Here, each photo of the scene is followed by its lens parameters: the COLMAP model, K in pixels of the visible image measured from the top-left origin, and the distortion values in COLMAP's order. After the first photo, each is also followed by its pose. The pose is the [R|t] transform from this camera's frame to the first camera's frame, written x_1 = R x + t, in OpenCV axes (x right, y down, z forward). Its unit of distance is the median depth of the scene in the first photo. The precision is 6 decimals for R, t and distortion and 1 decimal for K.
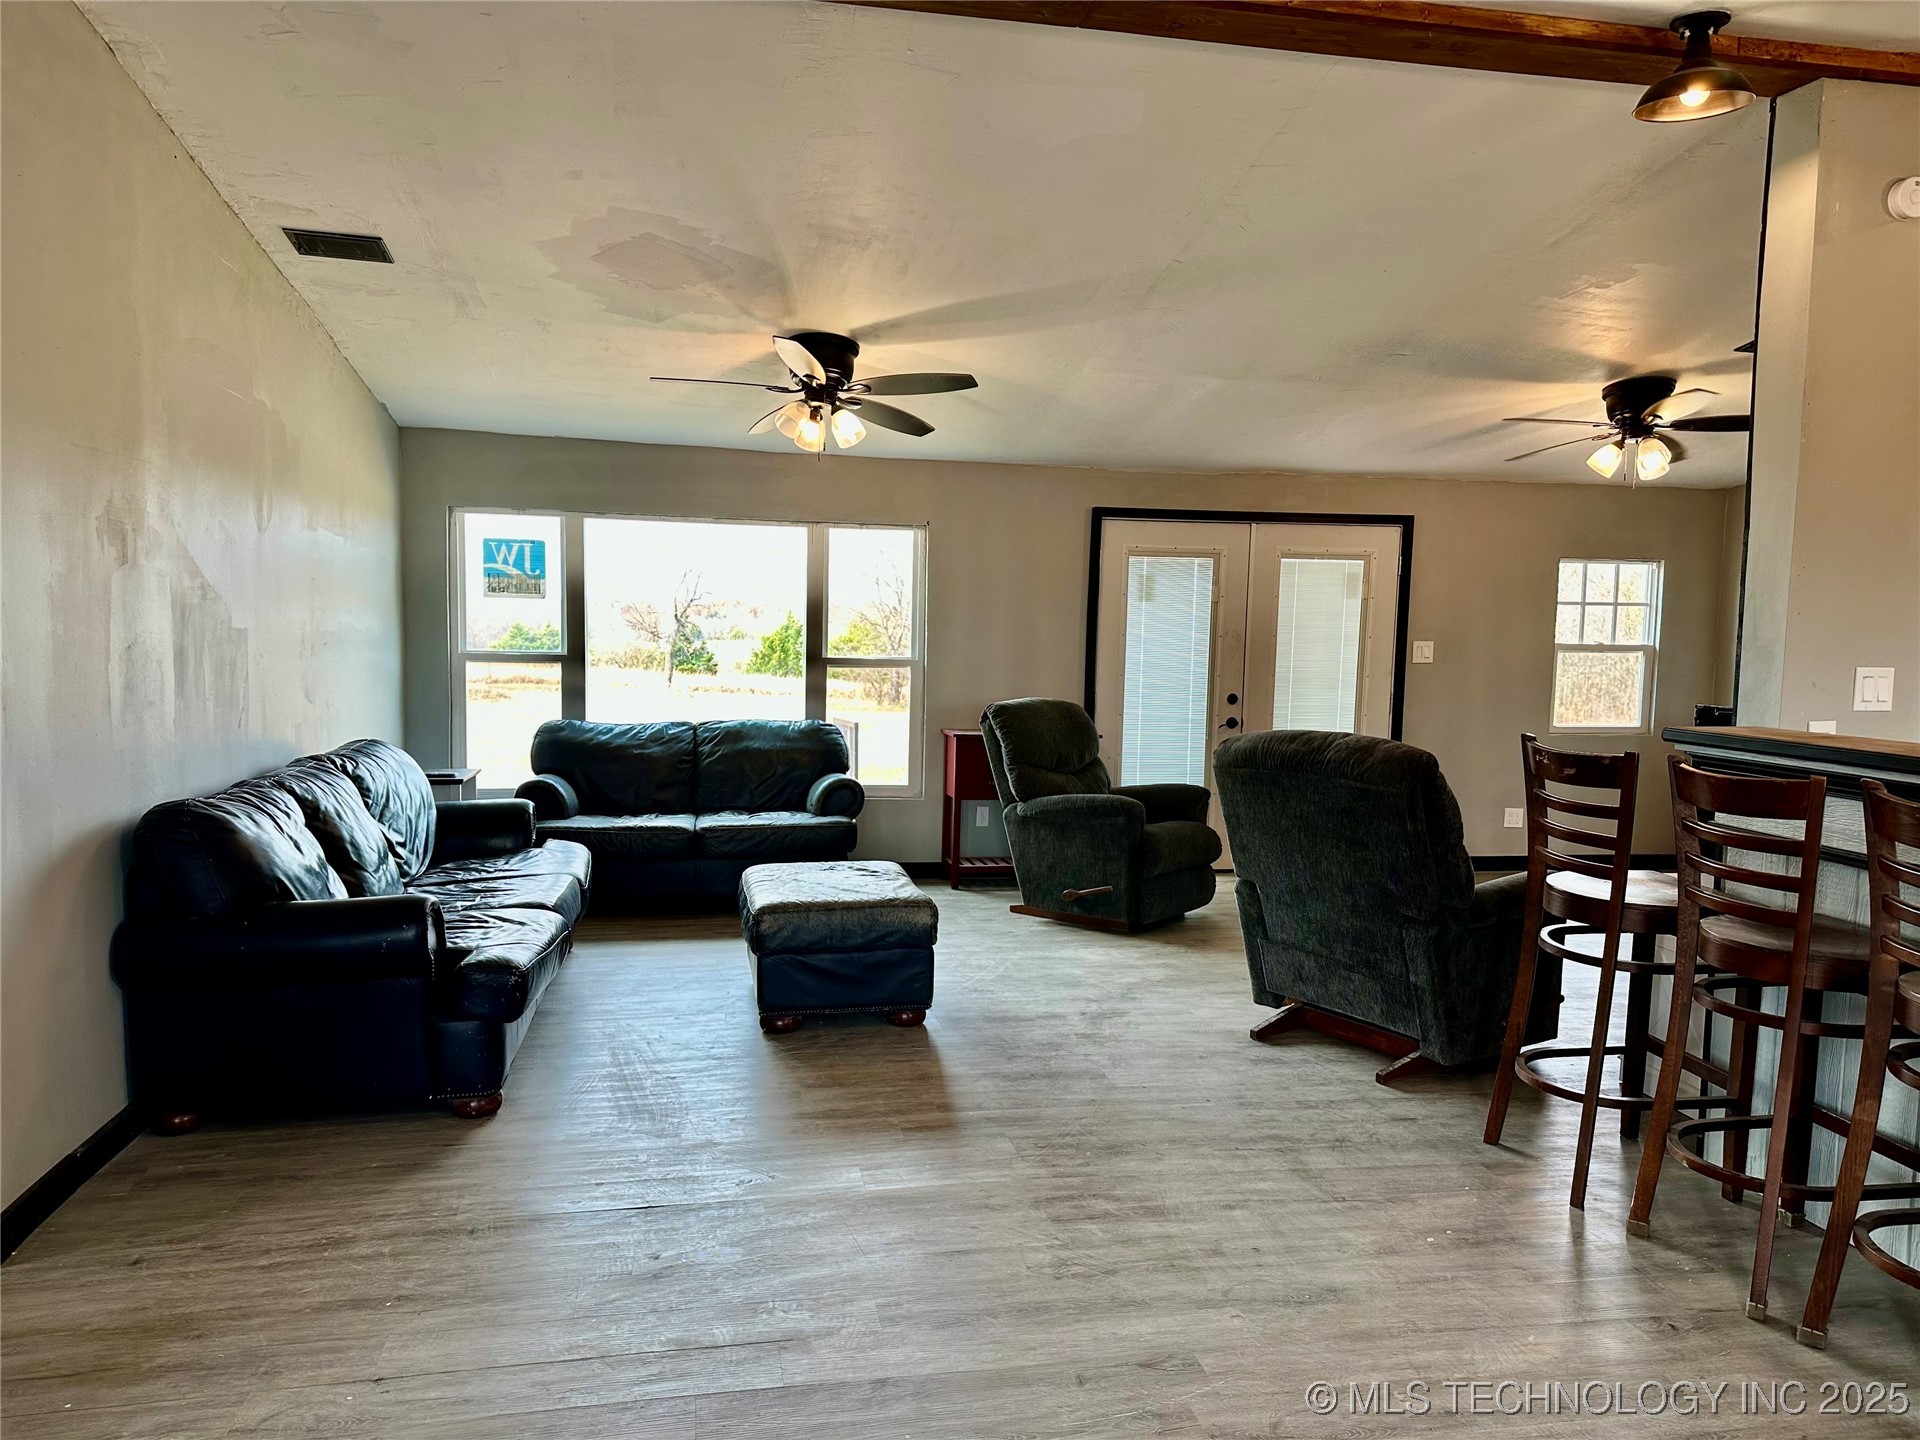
lens RADIAL K [[1319.0, 0, 959.1], [0, 1319.0, 743.5], [0, 0, 1]] dist [0.104547, -0.113192]
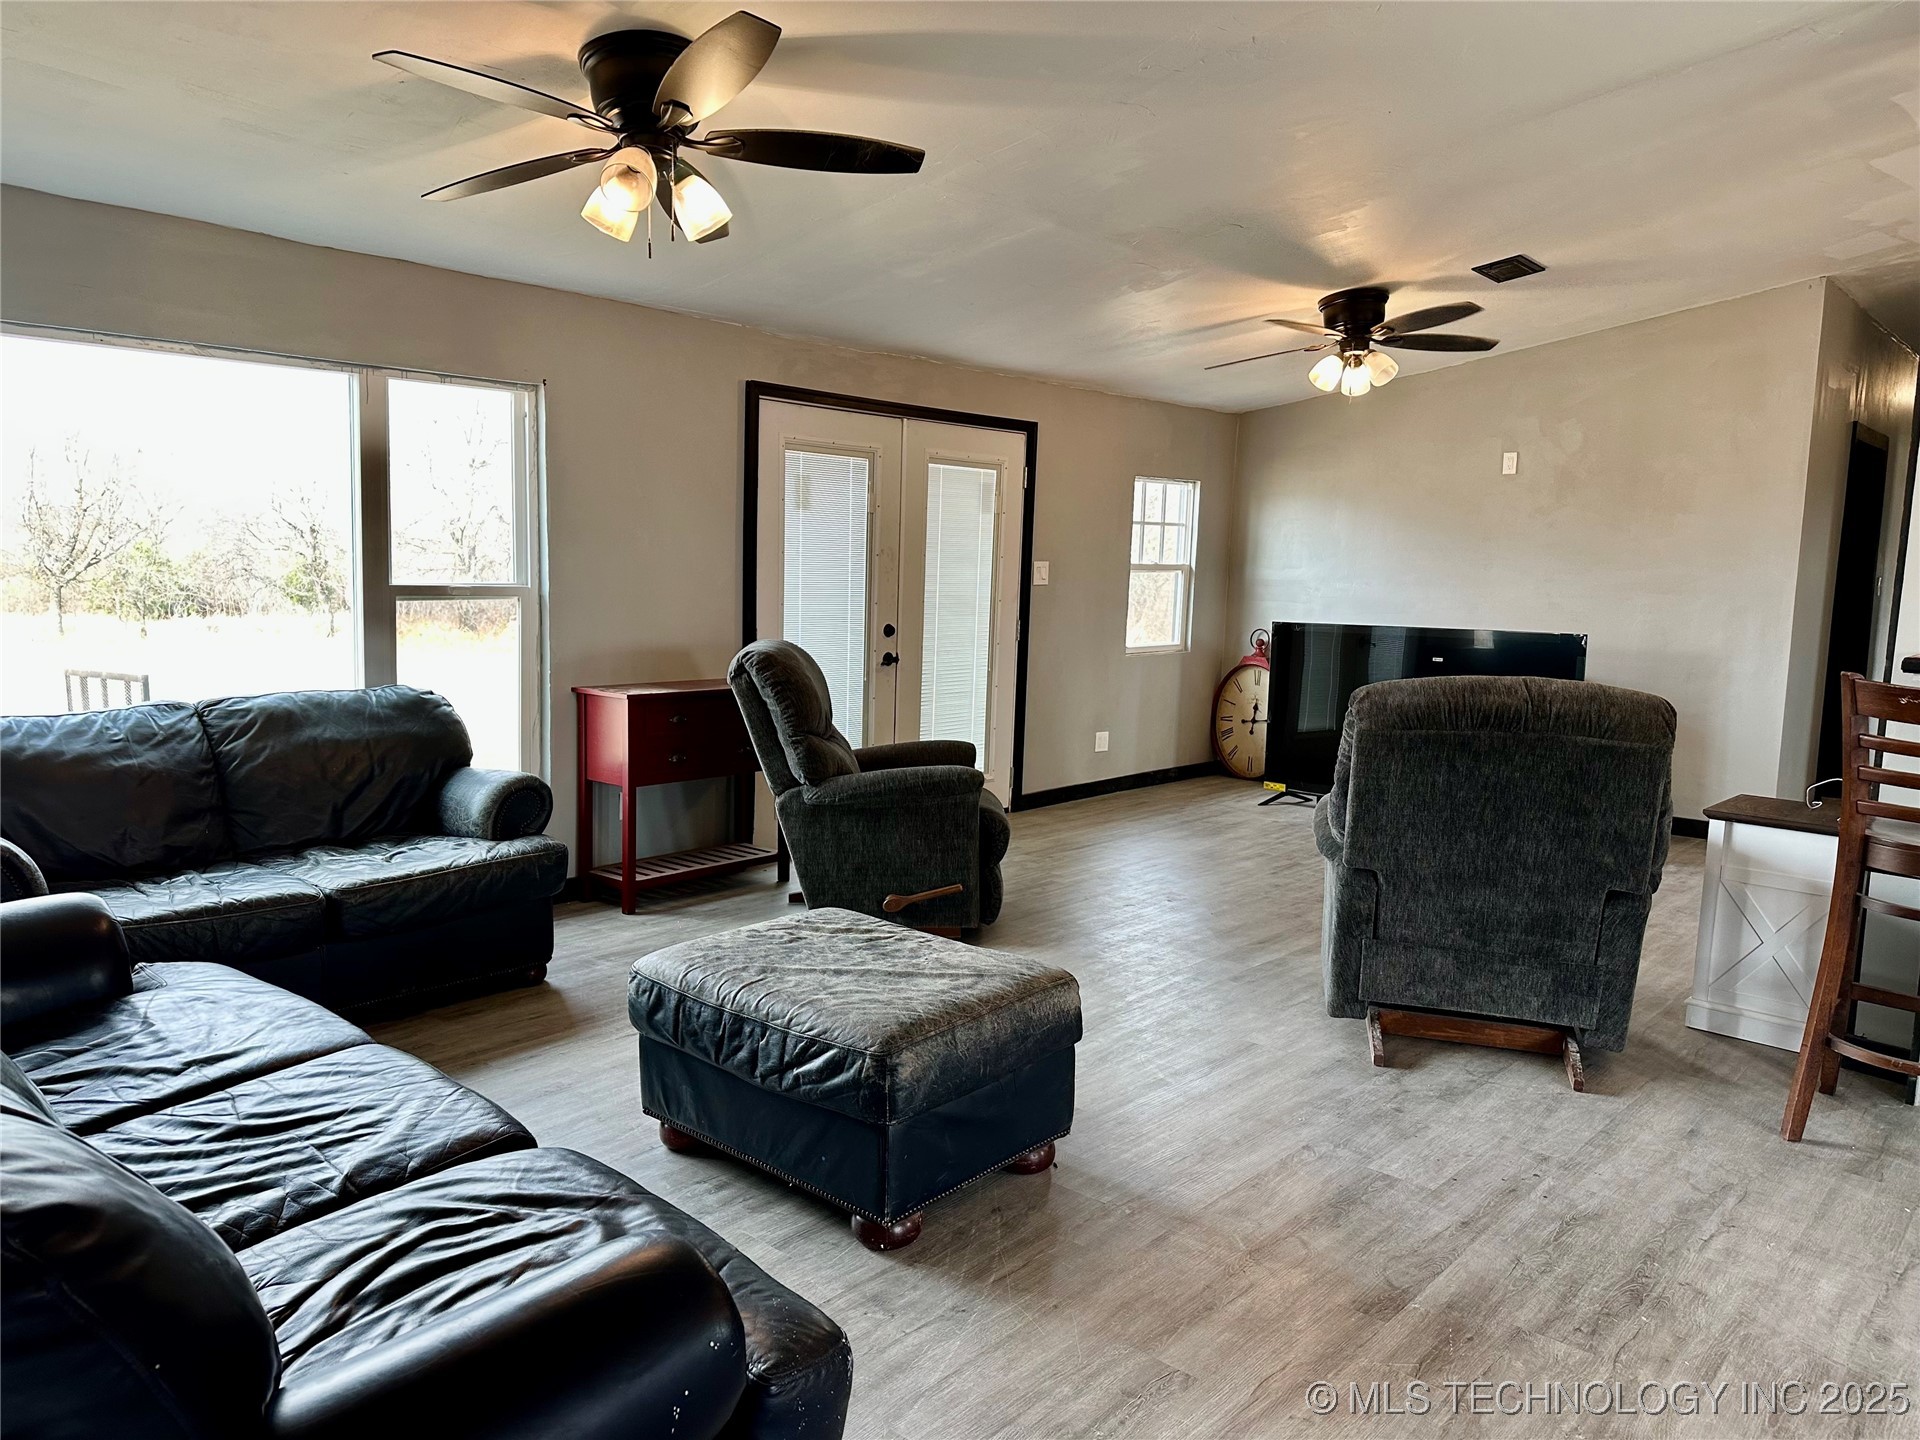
lens RADIAL K [[1319.0, 0, 959.1], [0, 1319.0, 743.5], [0, 0, 1]] dist [0.104547, -0.113192]
pose [[0.796369, -0.083994, 0.598951, -0.275291], [0.045724, 0.995837, 0.078857, -0.027813], [-0.603081, -0.035413, 0.796894, 0.321647]]
